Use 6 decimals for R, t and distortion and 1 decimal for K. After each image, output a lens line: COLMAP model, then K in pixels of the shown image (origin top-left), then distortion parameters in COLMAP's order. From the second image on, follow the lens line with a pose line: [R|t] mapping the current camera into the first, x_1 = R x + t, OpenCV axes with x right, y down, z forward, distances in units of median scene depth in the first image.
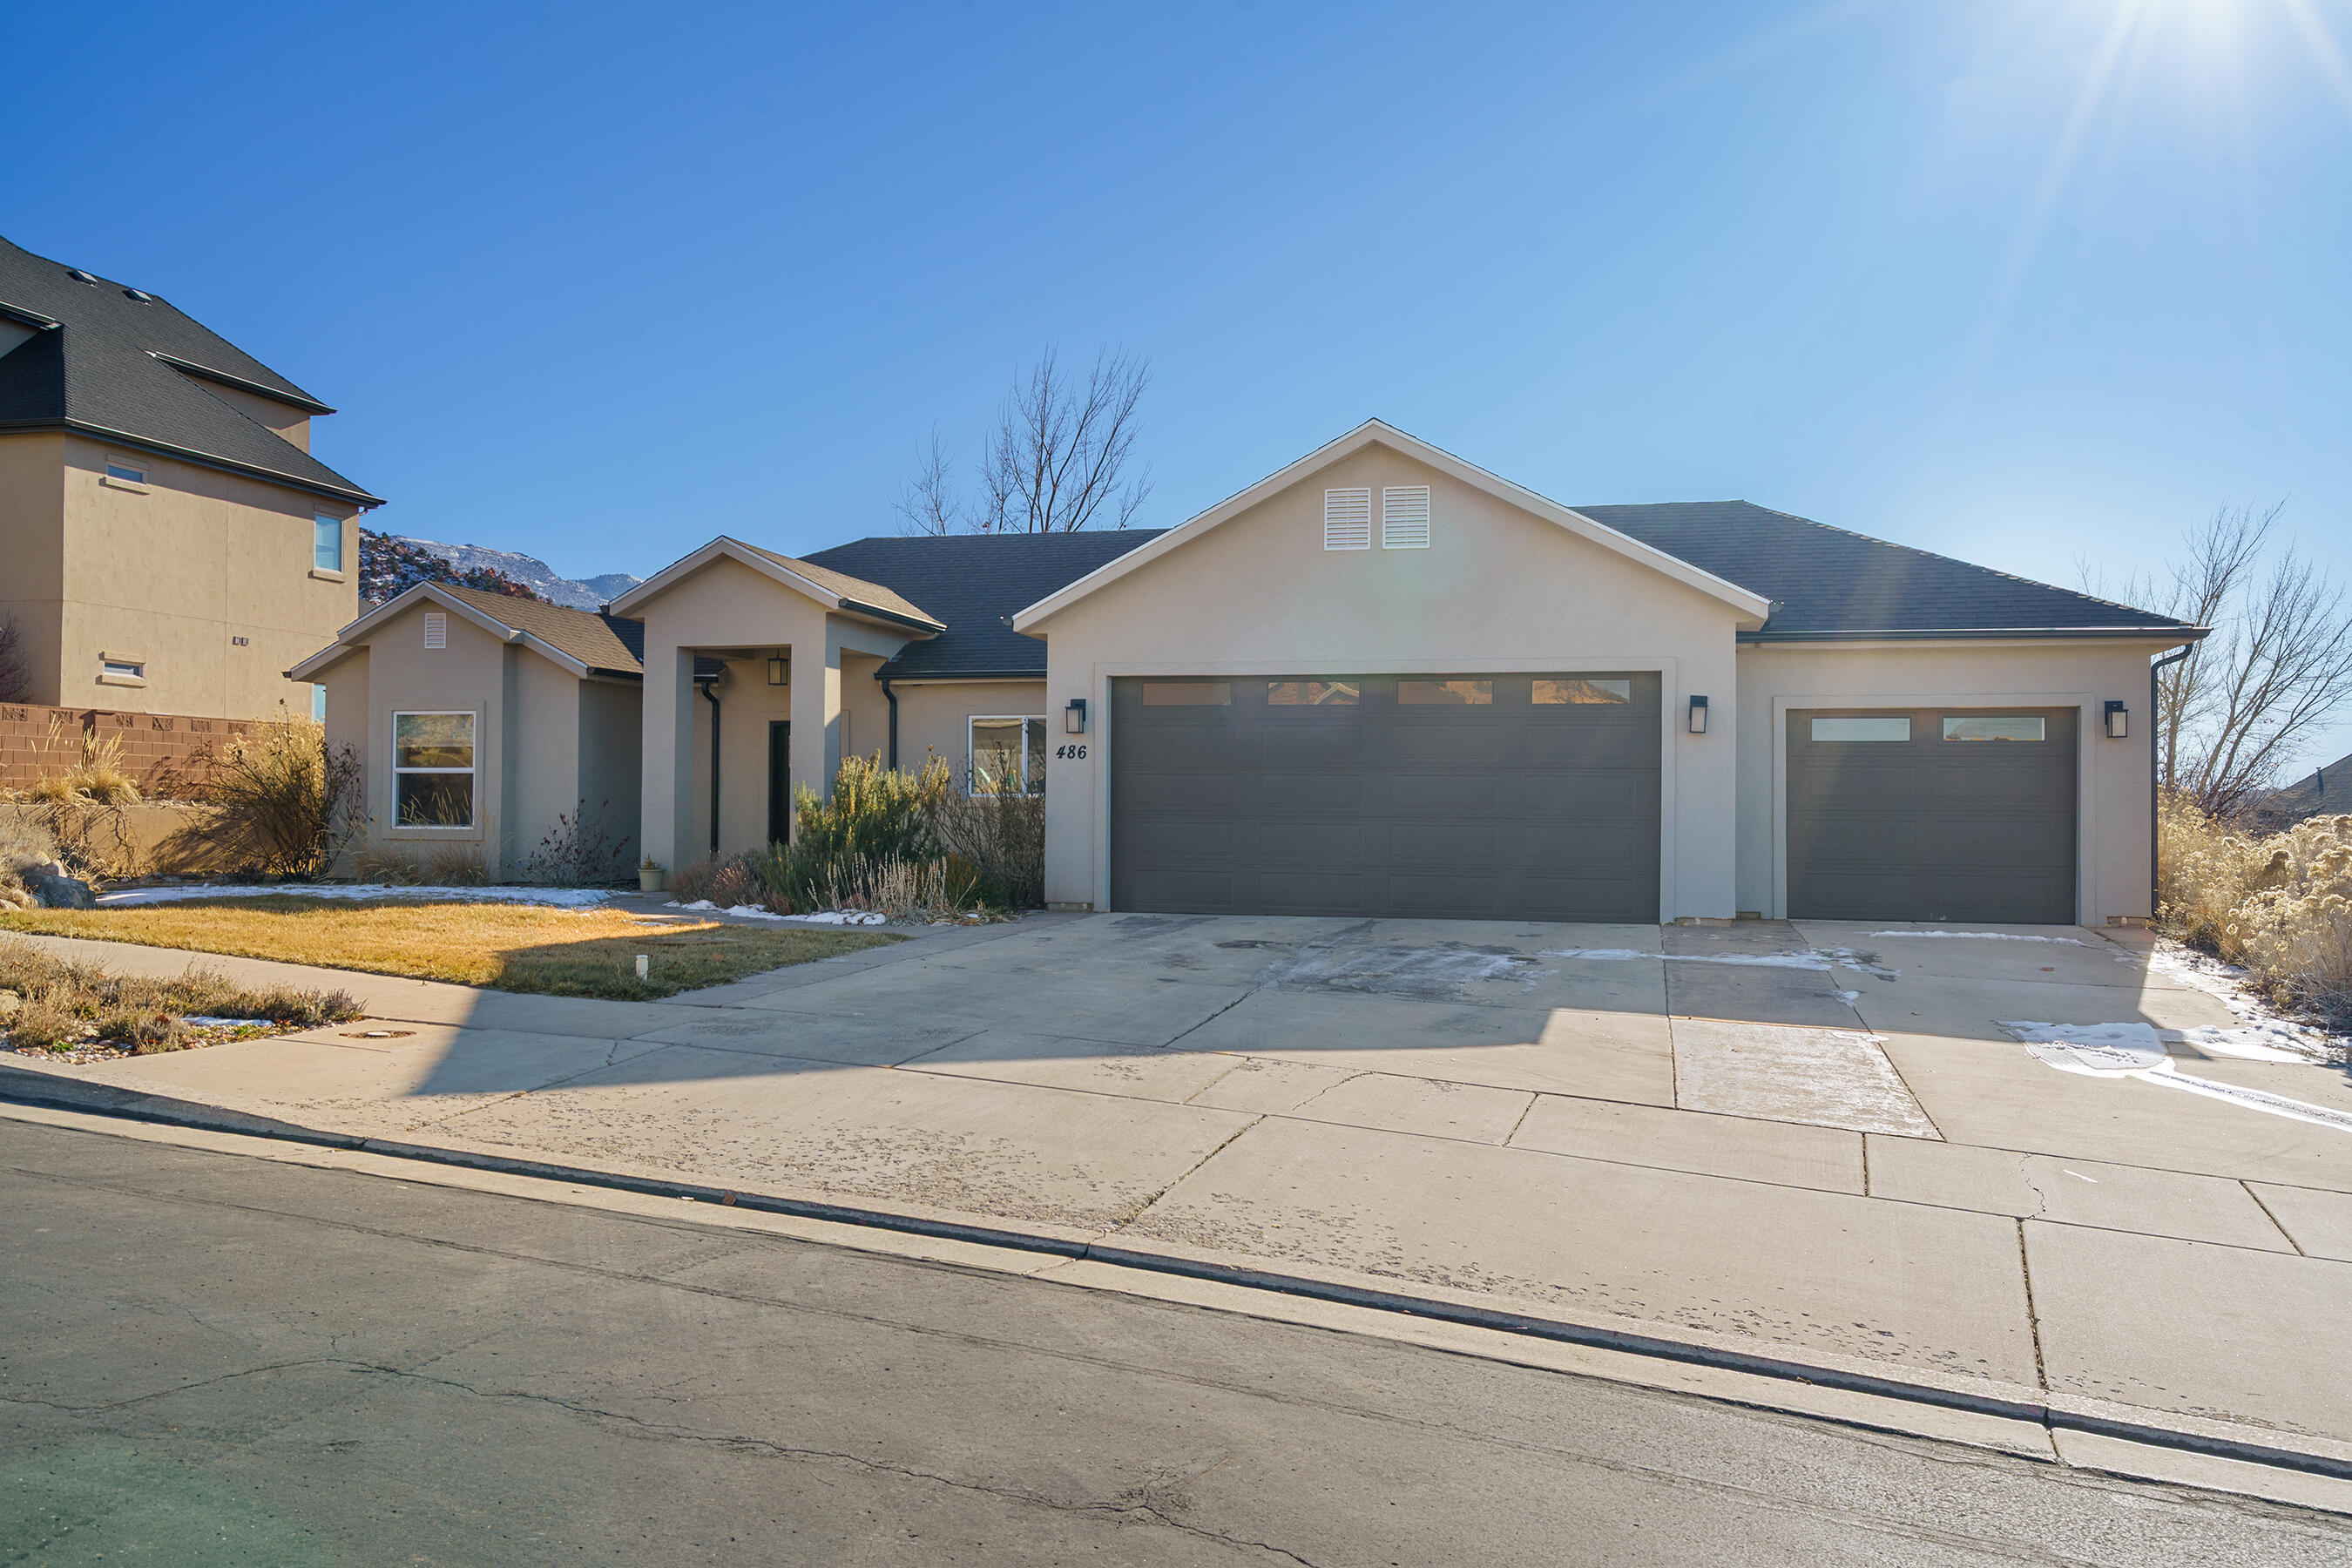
lens RADIAL K [[1843.3, 0, 1175.7], [0, 1843.3, 790.0], [0, 0, 1]] dist [-0.005549, -0.002569]
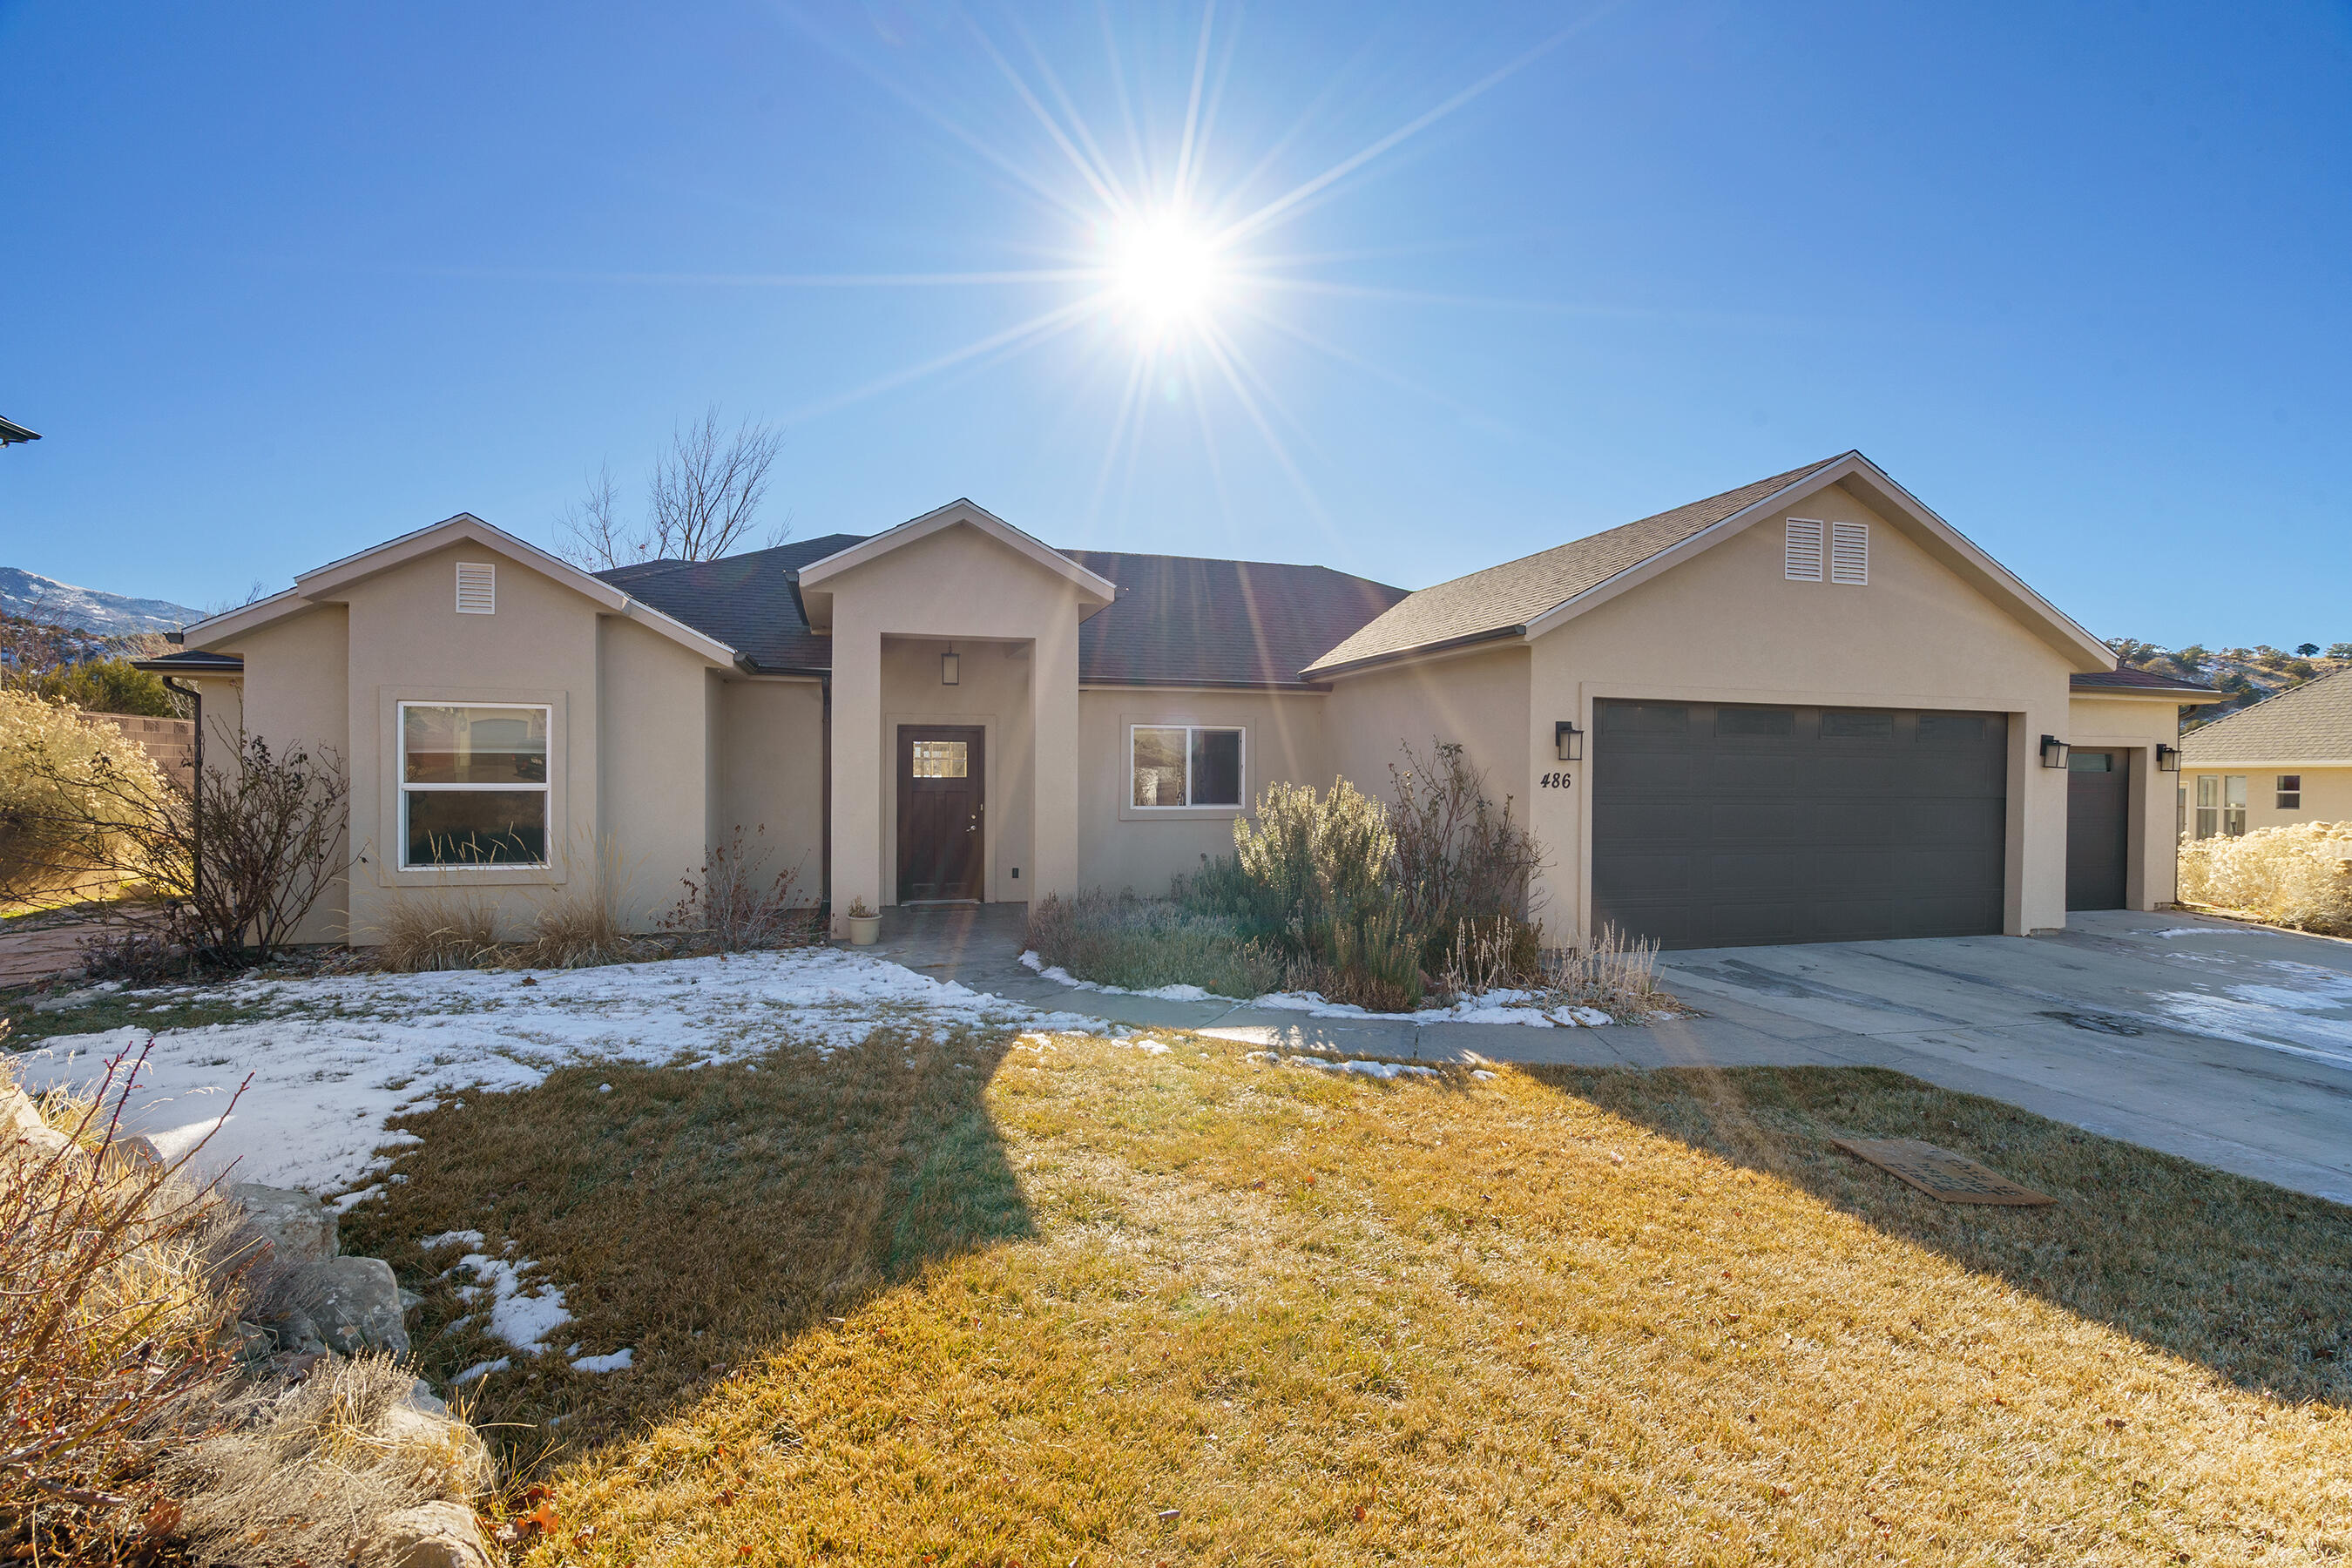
lens RADIAL K [[1081.3, 0, 1168.9], [0, 1081.3, 781.4], [0, 0, 1]] dist [-0.004914, 0.003092]
pose [[0.861073, -0.003624, 0.508469, -0.487808], [-0.007833, 0.999761, 0.020391, -0.029657], [-0.508422, -0.021541, 0.860839, 0.647652]]
